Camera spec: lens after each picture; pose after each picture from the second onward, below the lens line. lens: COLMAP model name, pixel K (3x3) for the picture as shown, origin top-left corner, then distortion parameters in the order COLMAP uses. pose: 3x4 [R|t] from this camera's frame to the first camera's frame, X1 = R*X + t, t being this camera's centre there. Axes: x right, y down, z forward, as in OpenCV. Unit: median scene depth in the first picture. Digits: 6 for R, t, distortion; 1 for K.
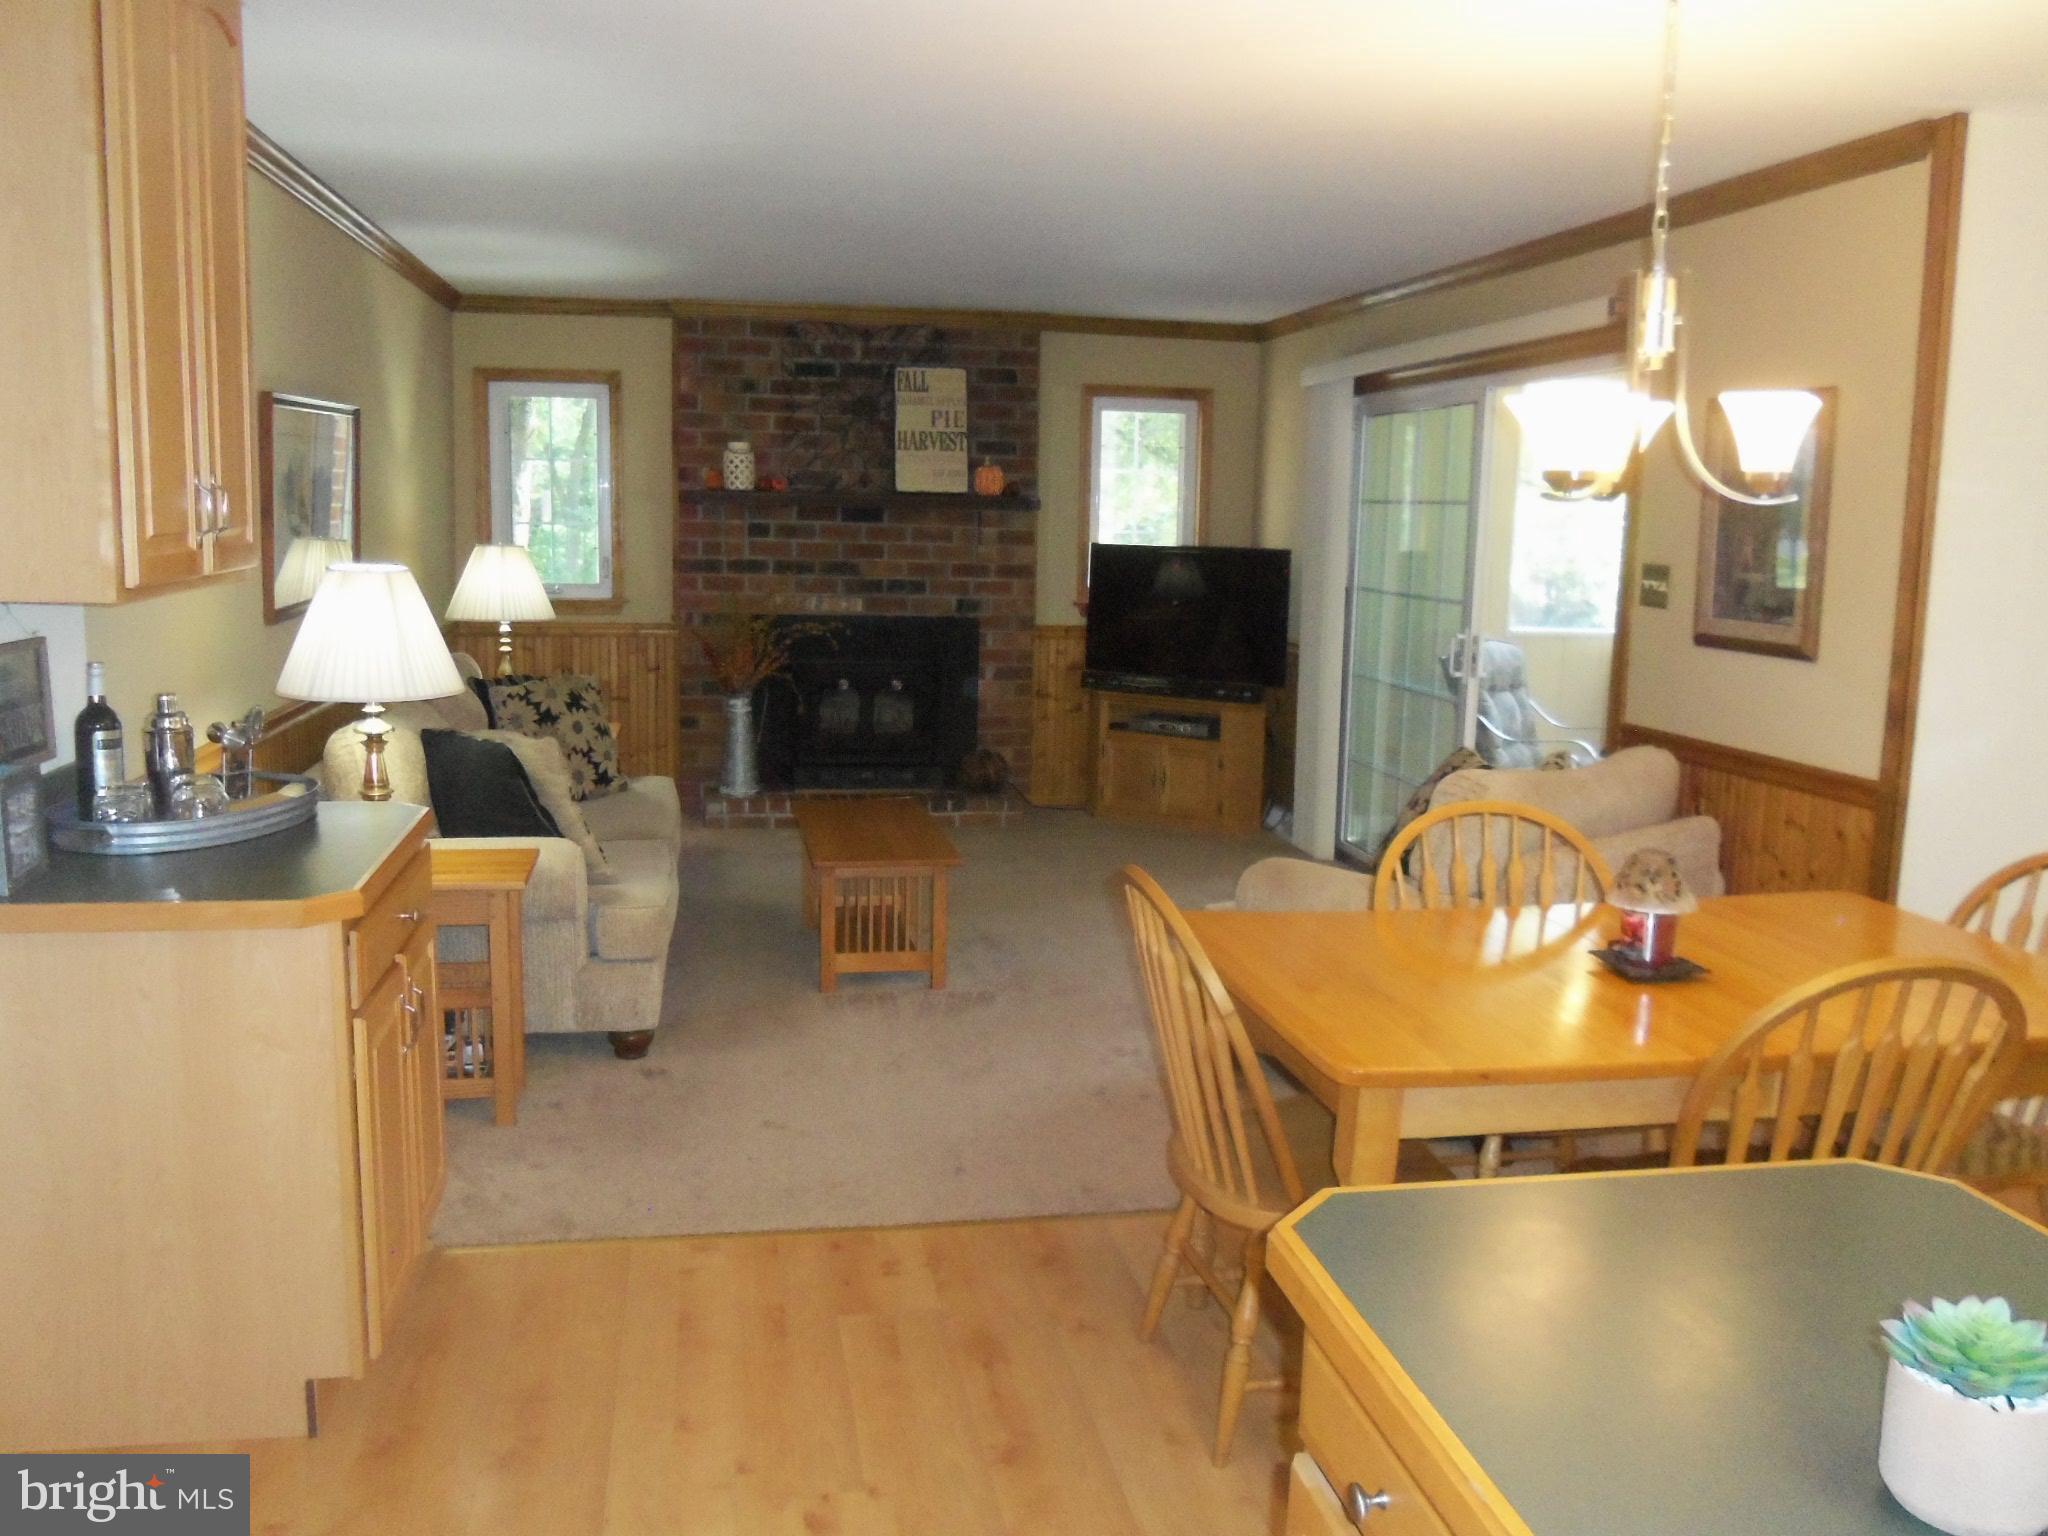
lens RADIAL K [[1676.4, 0, 1024.0], [0, 1676.4, 768.0], [0, 0, 1]] dist [-0.075899, 0.044850]
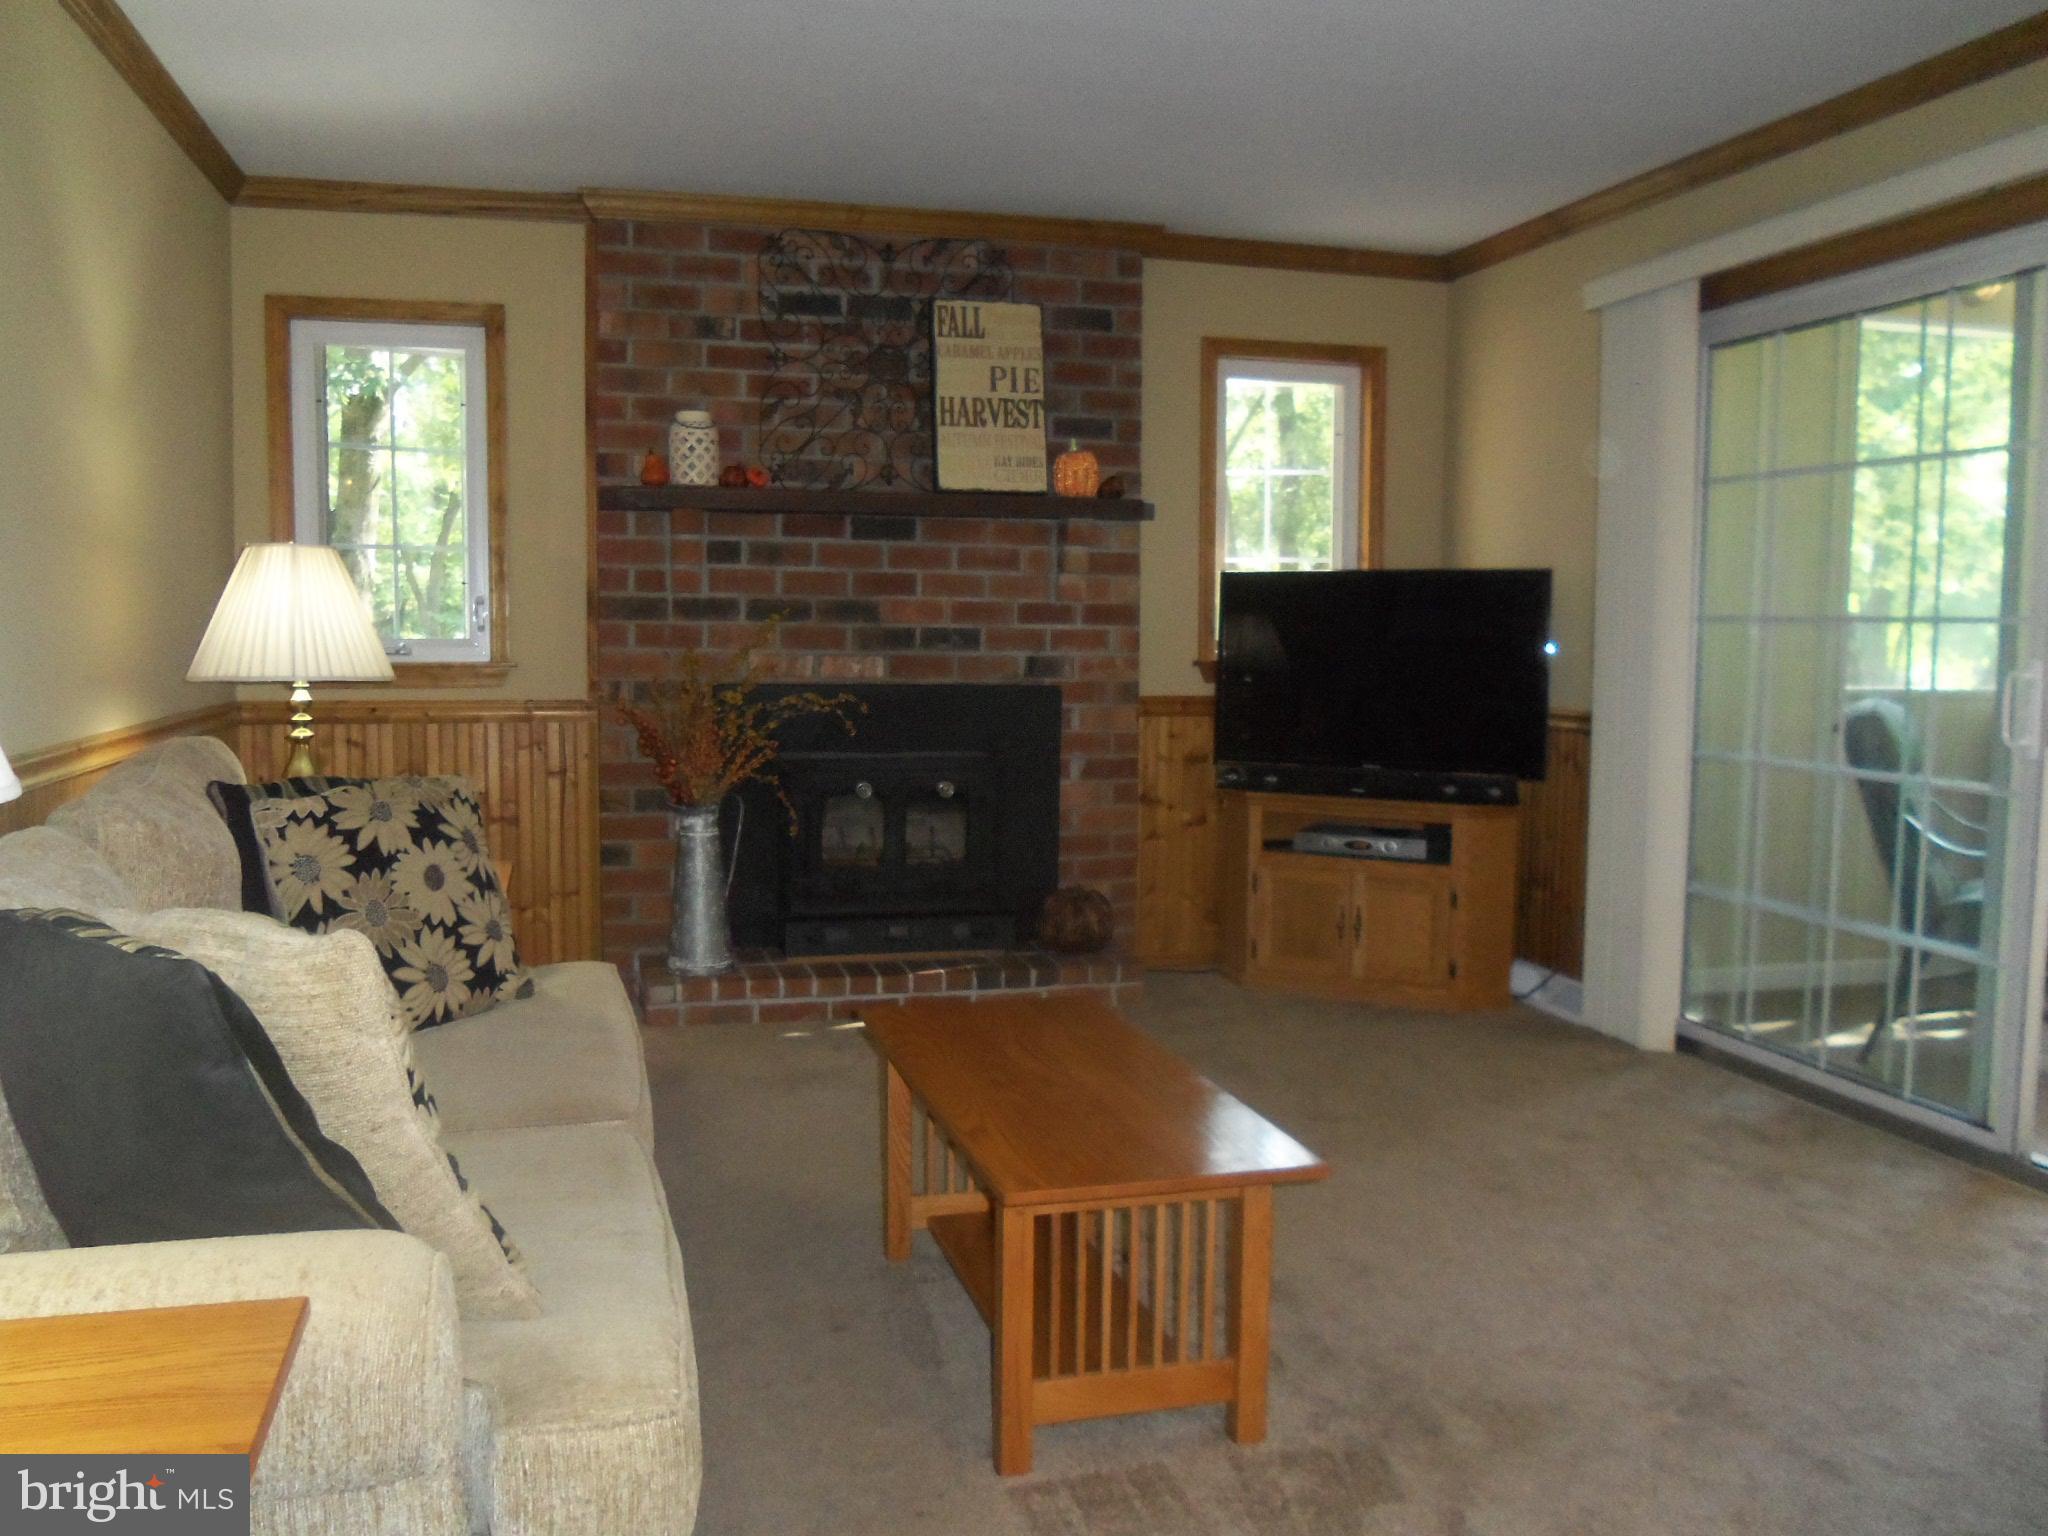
lens RADIAL K [[1676.4, 0, 1024.0], [0, 1676.4, 768.0], [0, 0, 1]] dist [-0.075899, 0.044850]
pose [[0.996785, -0.020189, 0.077543, -0.095712], [0.025313, 0.997520, -0.065671, -0.014908], [-0.076025, 0.067423, 0.994824, 0.361827]]
